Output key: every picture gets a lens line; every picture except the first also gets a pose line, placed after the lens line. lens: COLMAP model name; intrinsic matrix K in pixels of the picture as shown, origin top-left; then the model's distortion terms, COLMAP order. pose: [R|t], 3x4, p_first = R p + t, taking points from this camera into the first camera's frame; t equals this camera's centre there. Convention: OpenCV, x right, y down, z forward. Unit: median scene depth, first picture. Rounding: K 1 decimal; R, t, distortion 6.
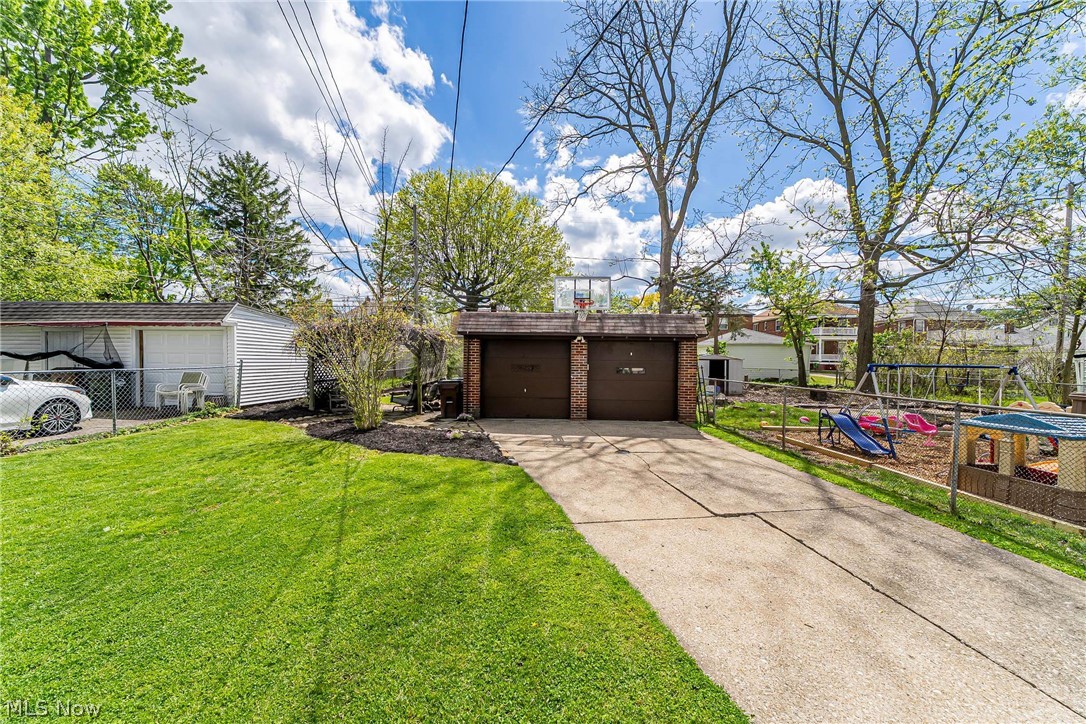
lens RADIAL K [[381.6, 0, 544.0], [0, 381.6, 365.4], [0, 0, 1]] dist [-0.000532, 0.000011]
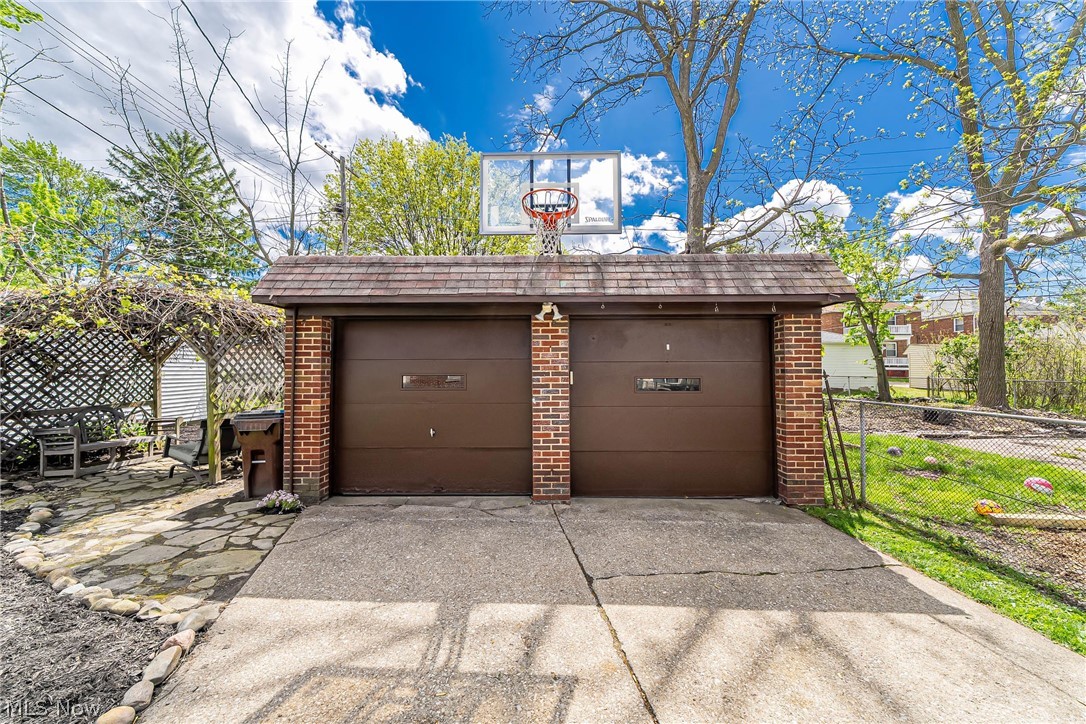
lens RADIAL K [[404.4, 0, 543.0], [0, 404.4, 362.0], [0, 0, 1]] dist [0.000342, 0.000066]
pose [[0.999908, -0.013537, 0.000805, 0.046155], [0.013557, 0.999309, -0.034609, 0.001160], [-0.000336, 0.034617, 0.999401, 0.297795]]
